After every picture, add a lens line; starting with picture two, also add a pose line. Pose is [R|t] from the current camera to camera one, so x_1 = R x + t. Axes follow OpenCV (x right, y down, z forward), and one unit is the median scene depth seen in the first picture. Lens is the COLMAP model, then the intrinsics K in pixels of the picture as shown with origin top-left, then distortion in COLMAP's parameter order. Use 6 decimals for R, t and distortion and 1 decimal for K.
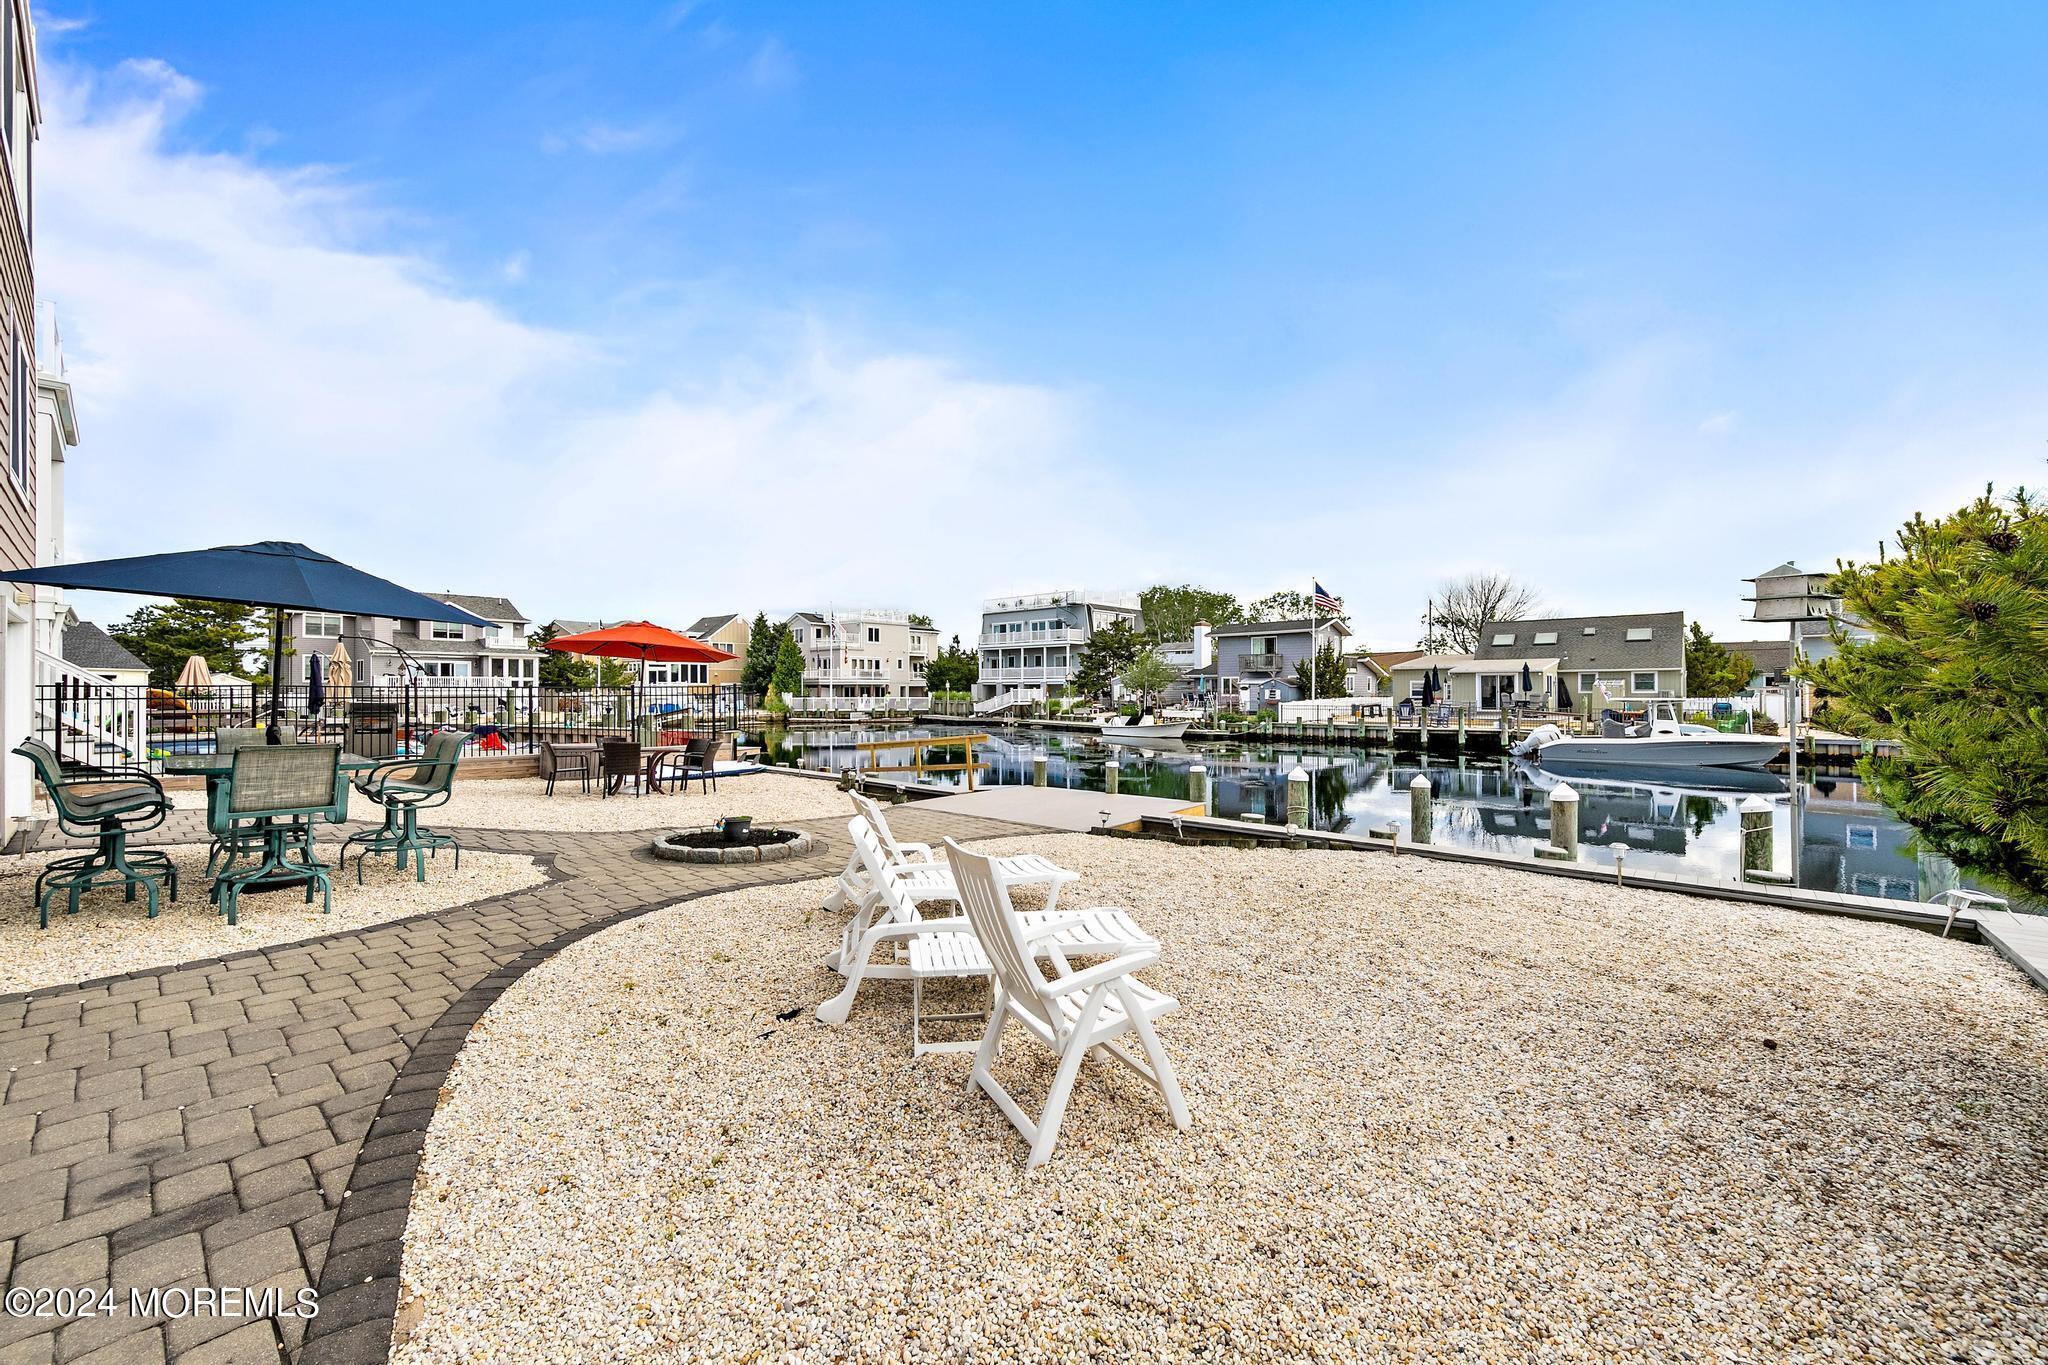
lens RADIAL K [[780.5, 0, 1037.2], [0, 780.5, 689.0], [0, 0, 1]] dist [0.003643, 0.000094]
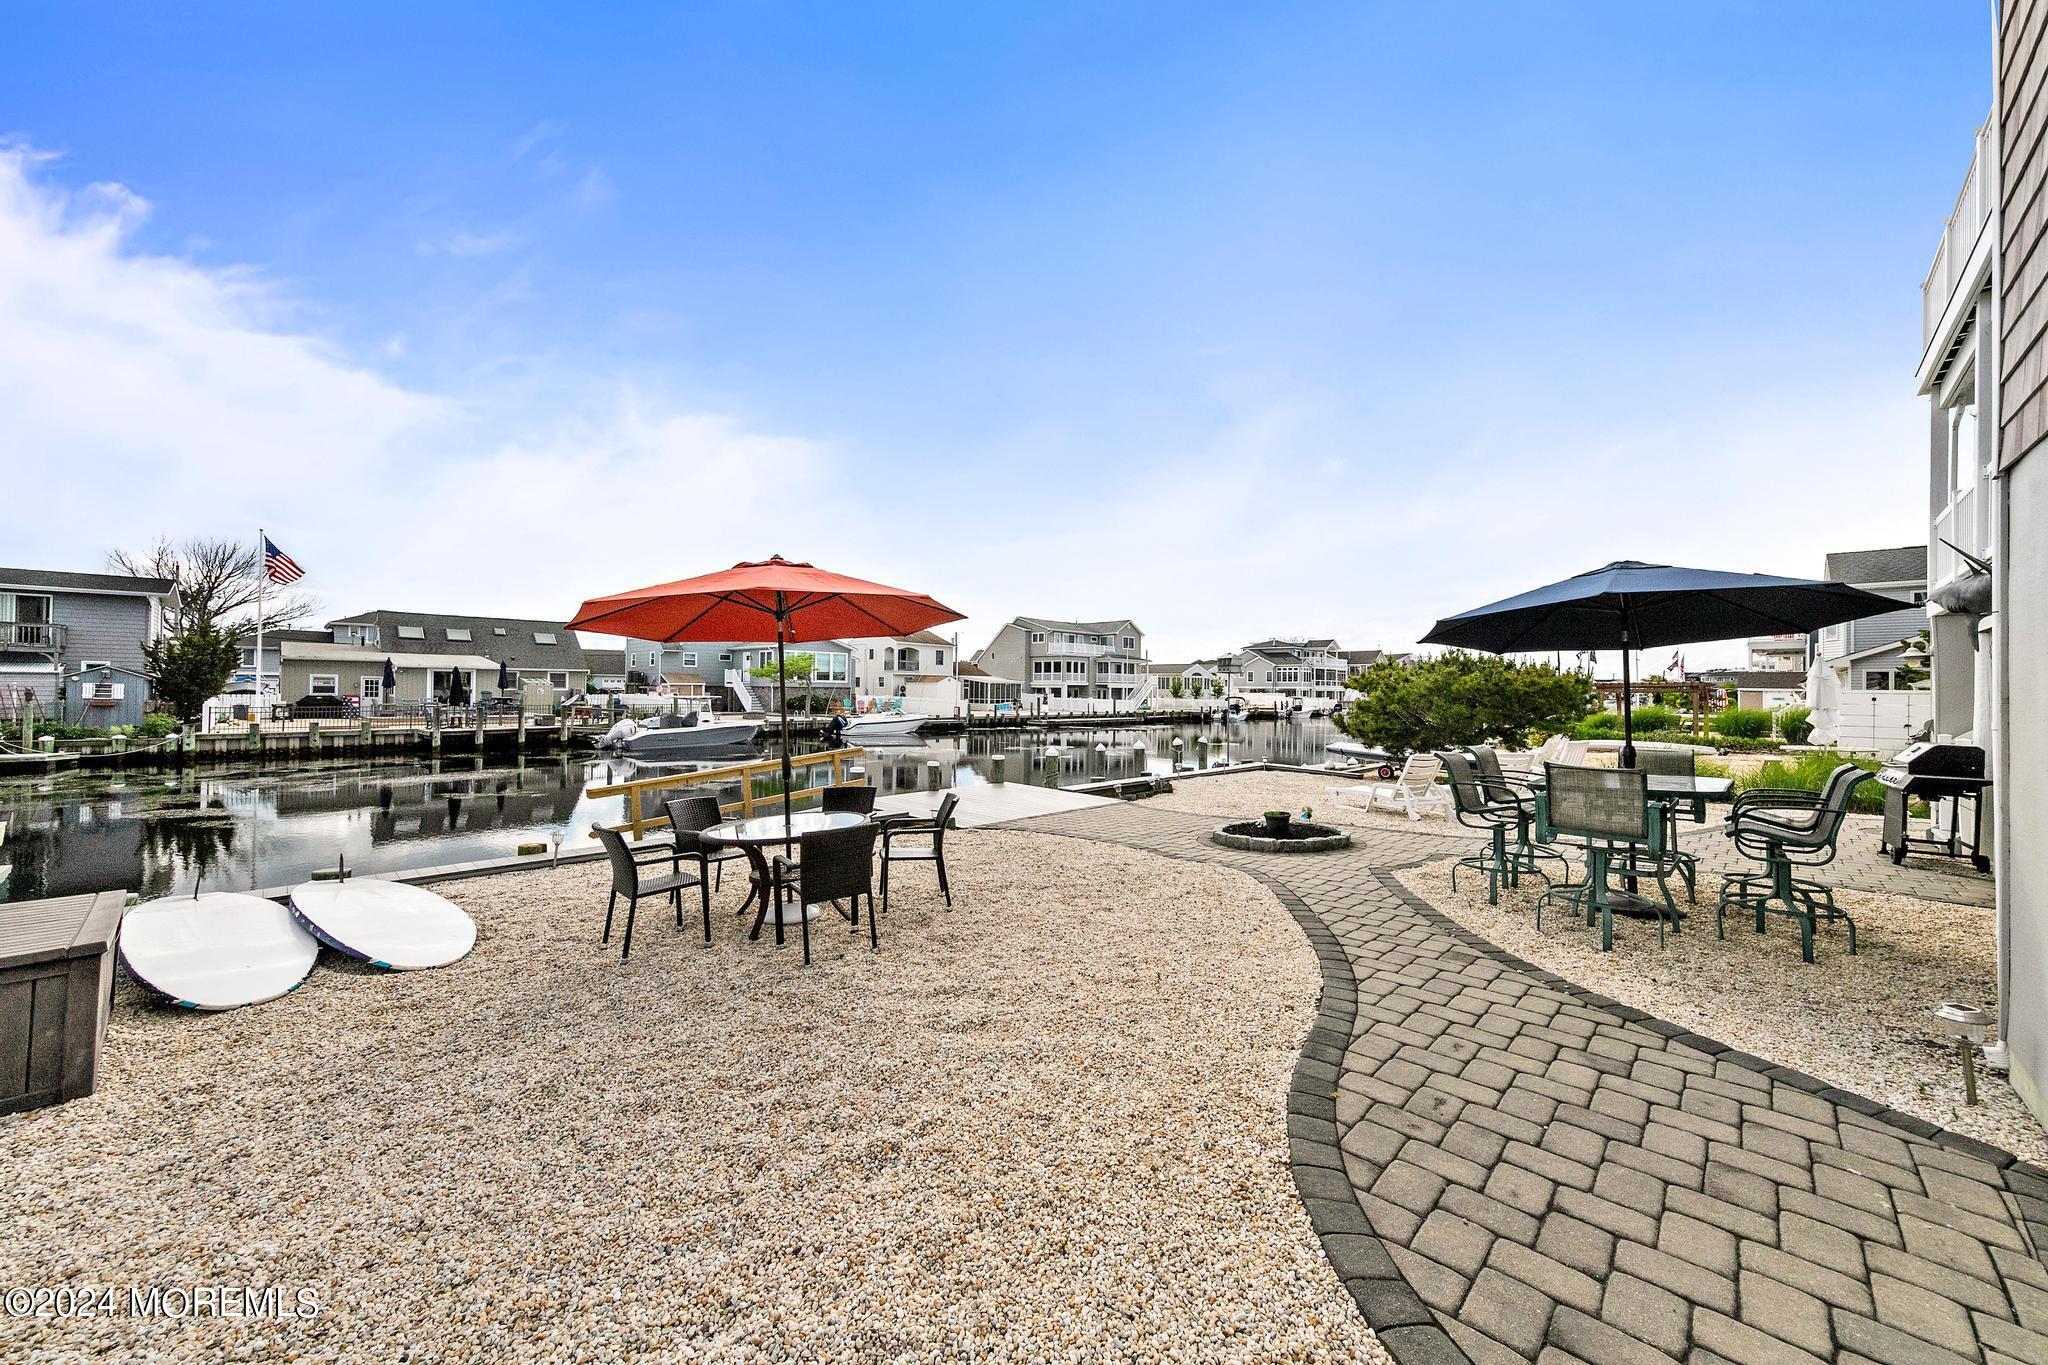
lens RADIAL K [[742.2, 0, 1024.0], [0, 742.2, 682.5], [0, 0, 1]] dist [0.001361, 0.000068]
pose [[0.071233, 0.012625, 0.997380, -0.184050], [-0.011326, 0.999866, -0.011848, -0.000970], [-0.997395, -0.010453, 0.071366, 0.161488]]
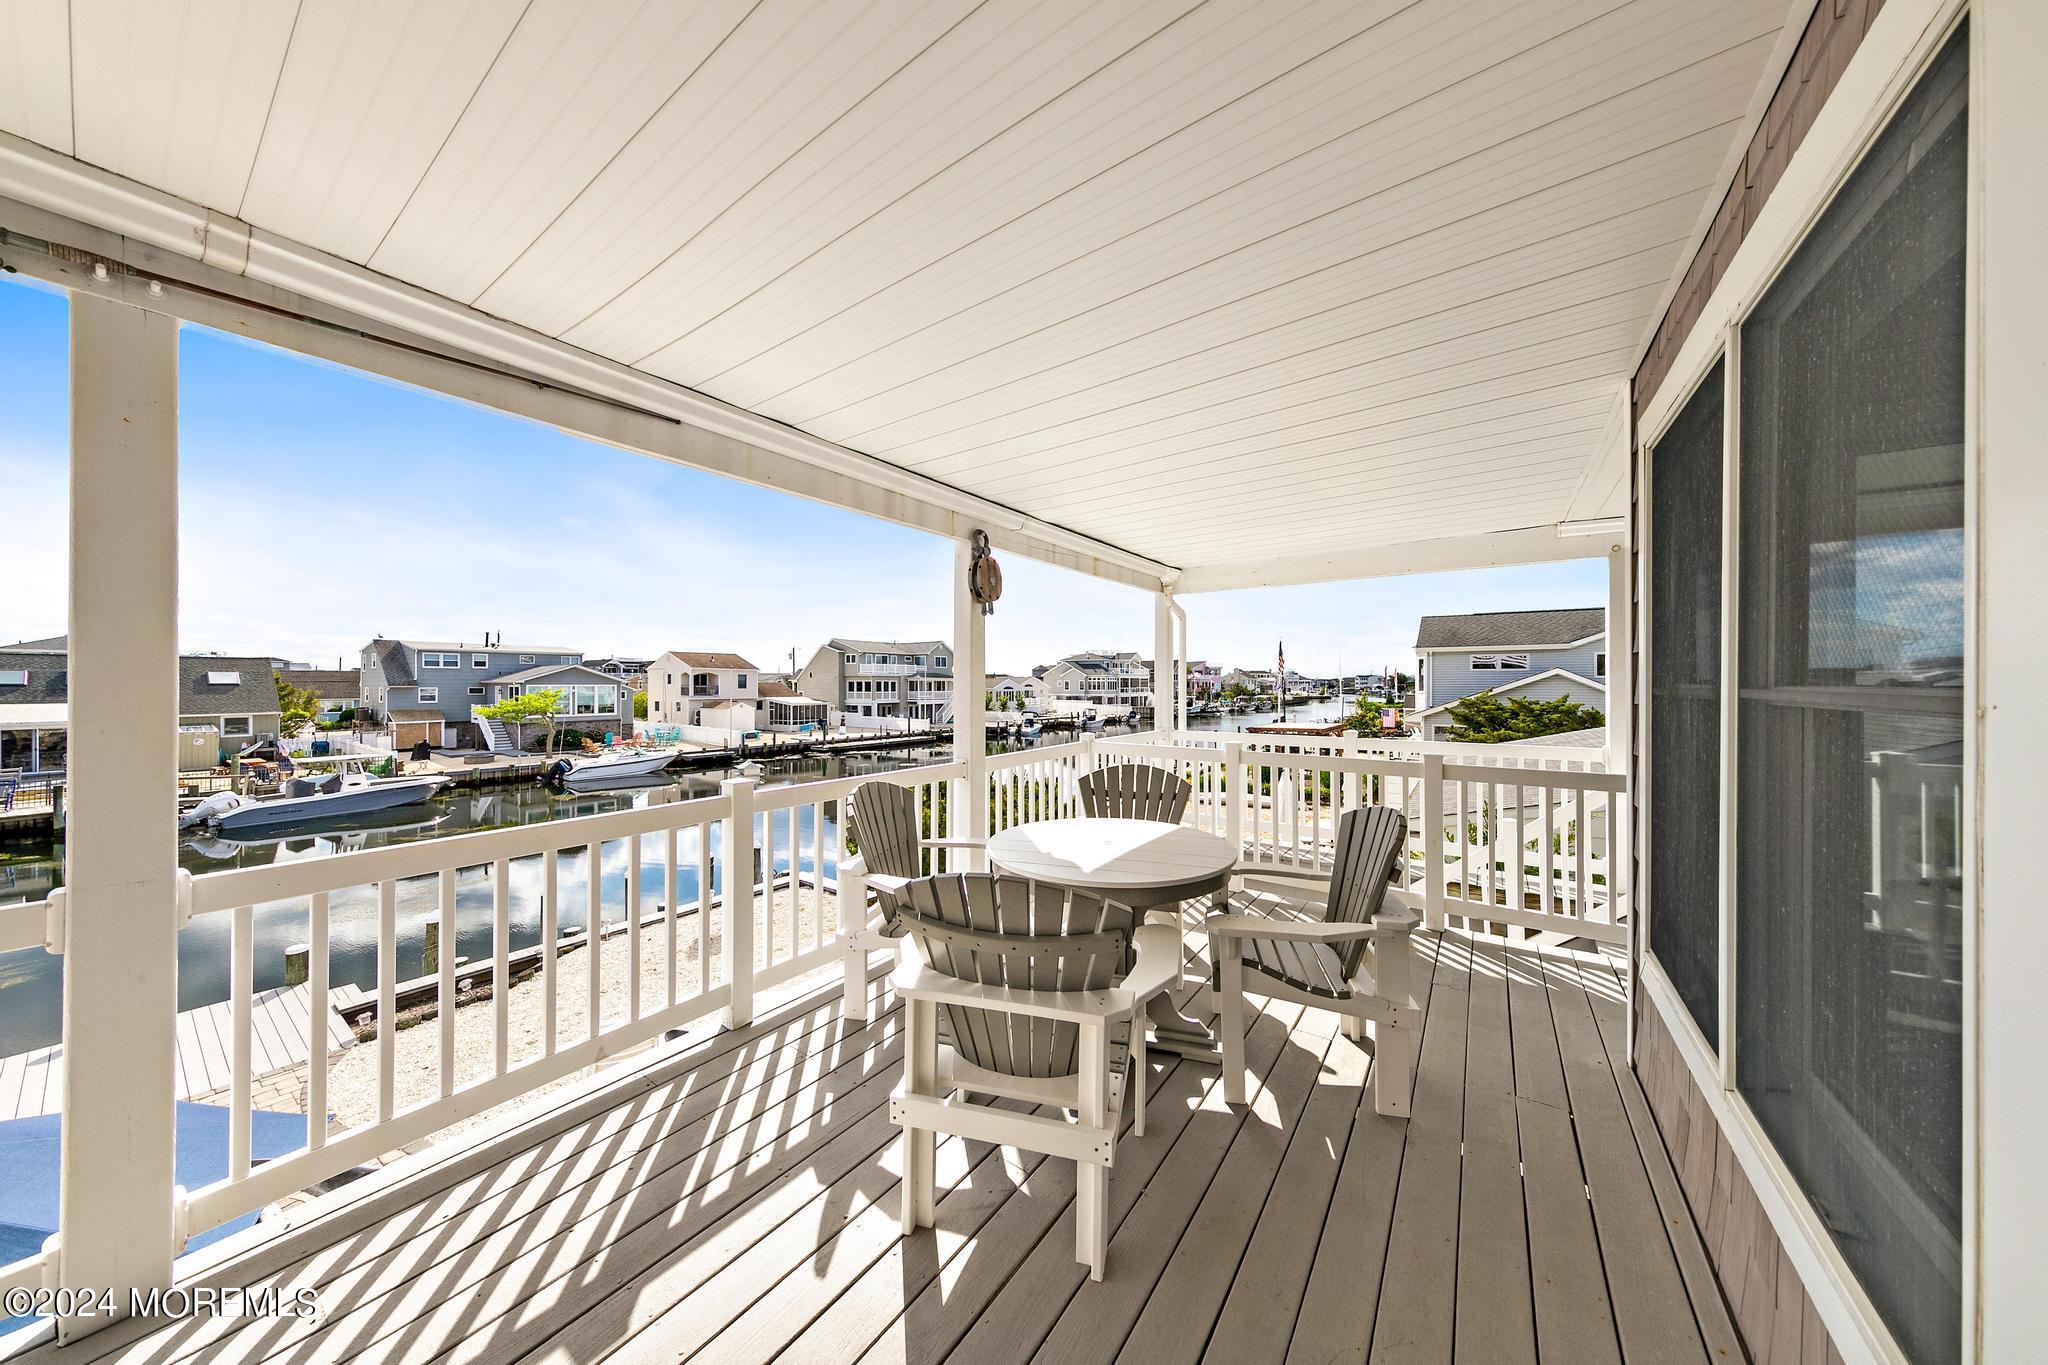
lens RADIAL K [[648.9, 0, 1031.3], [0, 648.9, 678.5], [0, 0, 1]] dist [0.001858, 0.000043]
pose [[-0.104522, 0.010740, 0.994465, -0.134141], [-0.001033, 0.999940, -0.010908, -0.043484], [-0.994522, -0.002168, -0.104504, 0.027393]]
